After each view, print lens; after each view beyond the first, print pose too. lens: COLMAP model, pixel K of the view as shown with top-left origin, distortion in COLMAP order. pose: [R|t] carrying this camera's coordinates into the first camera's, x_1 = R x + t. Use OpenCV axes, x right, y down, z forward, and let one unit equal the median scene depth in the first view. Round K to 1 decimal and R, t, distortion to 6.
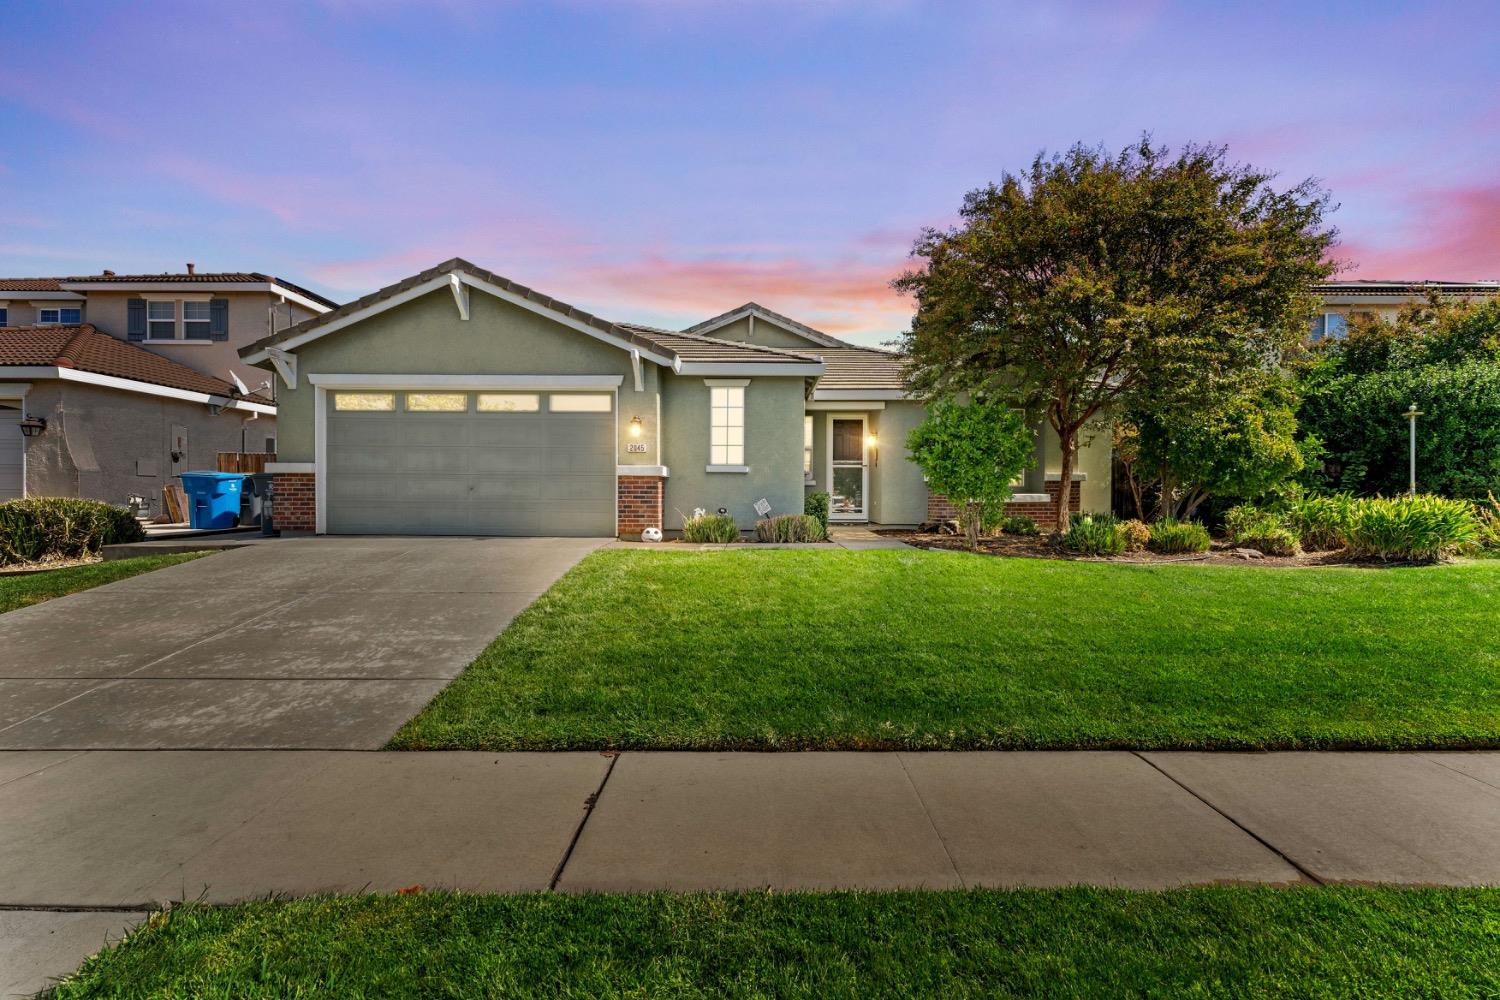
lens RADIAL K [[599.3, 0, 754.9], [0, 599.3, 496.6], [0, 0, 1]] dist [0.000286, 0.000109]
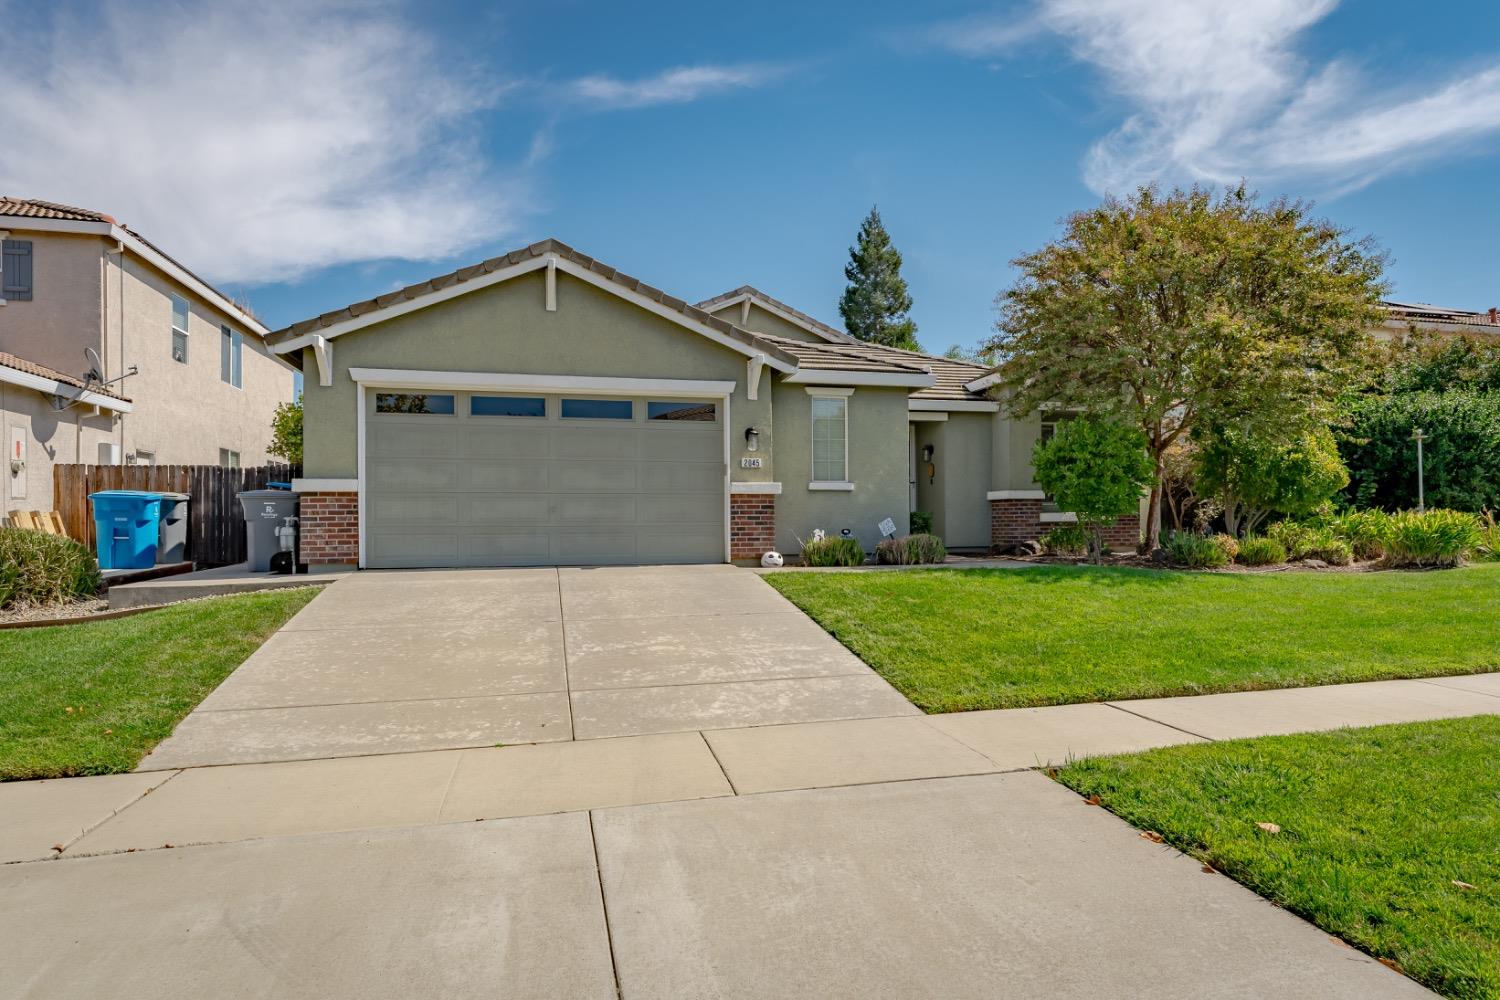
lens RADIAL K [[842.1, 0, 746.4], [0, 842.1, 511.2], [0, 0, 1]] dist [-0.004662, 0.000647]
pose [[0.970029, -0.007355, 0.242879, -0.506777], [0.011449, 0.999815, -0.015450, 0.010100], [-0.242721, 0.017768, 0.969933, -0.214071]]
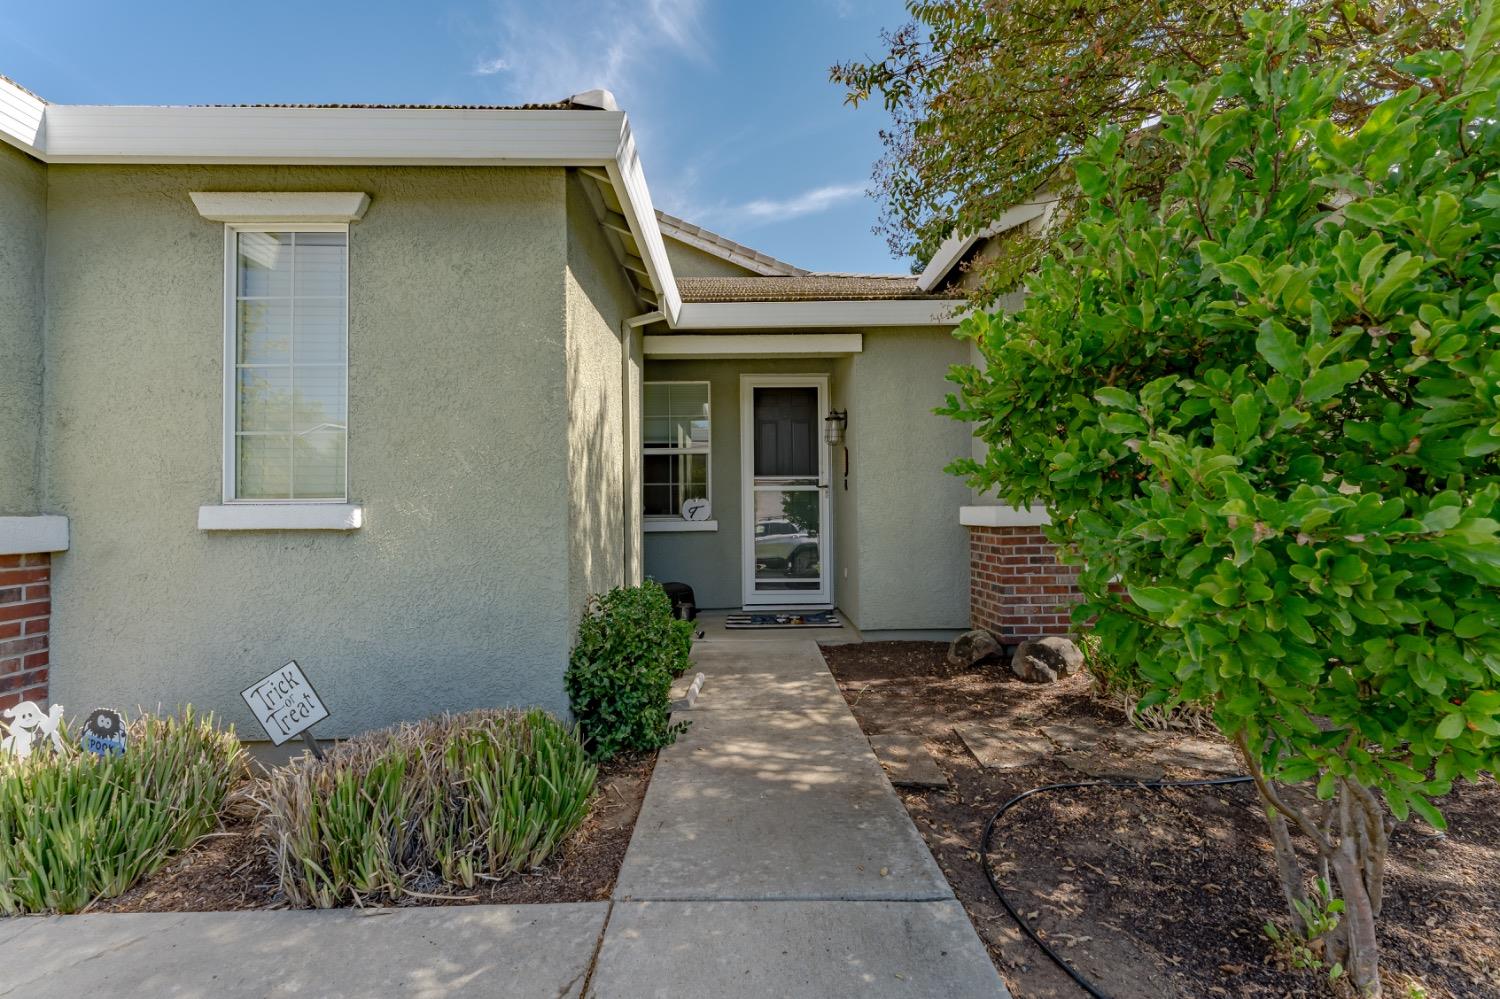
lens RADIAL K [[599.3, 0, 754.9], [0, 599.3, 496.1], [0, 0, 1]] dist [0.000286, 0.000109]
pose [[0.999814, -0.015113, 0.012021, 0.177327], [0.015389, 0.999613, -0.023153, -0.048913], [-0.011666, 0.023334, 0.999660, 0.763136]]
